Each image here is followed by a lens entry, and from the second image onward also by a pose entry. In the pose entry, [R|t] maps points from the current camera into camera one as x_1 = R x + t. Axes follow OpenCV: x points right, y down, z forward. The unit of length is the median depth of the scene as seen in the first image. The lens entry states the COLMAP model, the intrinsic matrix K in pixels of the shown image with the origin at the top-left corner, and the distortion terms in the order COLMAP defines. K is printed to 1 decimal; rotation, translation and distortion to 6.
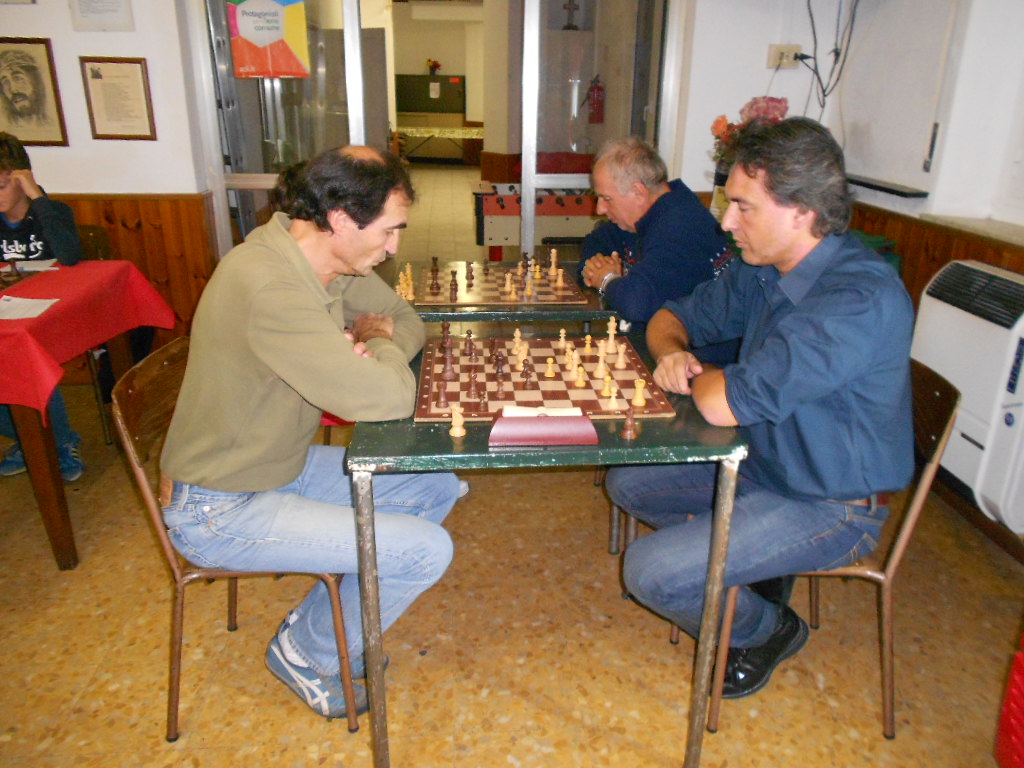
lens RADIAL K [[774.3, 0, 512.0], [0, 774.3, 384.0], [0, 0, 1]] dist [-0.002359, 0.002300]
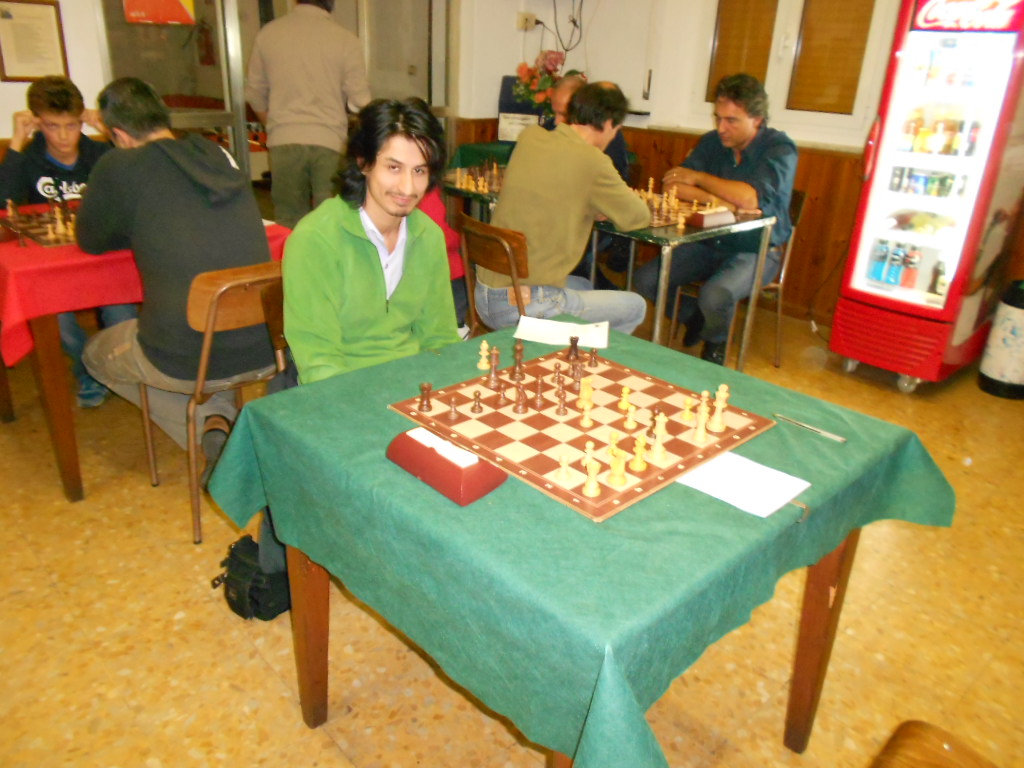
lens RADIAL K [[774.3, 0, 512.0], [0, 774.3, 384.0], [0, 0, 1]] dist [-0.002359, 0.002300]
pose [[0.788961, -0.227385, 0.570820, -0.692304], [0.188566, 0.973778, 0.127275, 0.050288], [-0.584793, 0.007223, 0.811151, -0.161277]]
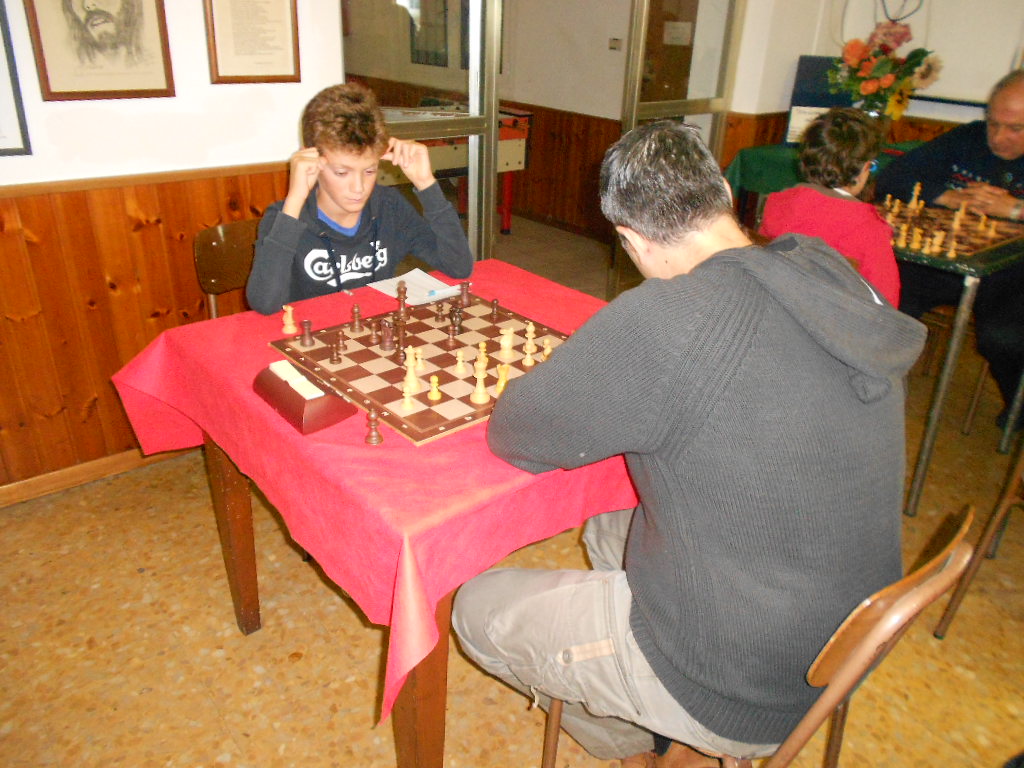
lens RADIAL K [[774.3, 0, 512.0], [0, 774.3, 384.0], [0, 0, 1]] dist [-0.002359, 0.002300]
pose [[0.832570, -0.232094, 0.502951, -0.735542], [0.177654, 0.971903, 0.154416, -0.128645], [-0.524658, -0.039211, 0.850410, 0.307091]]
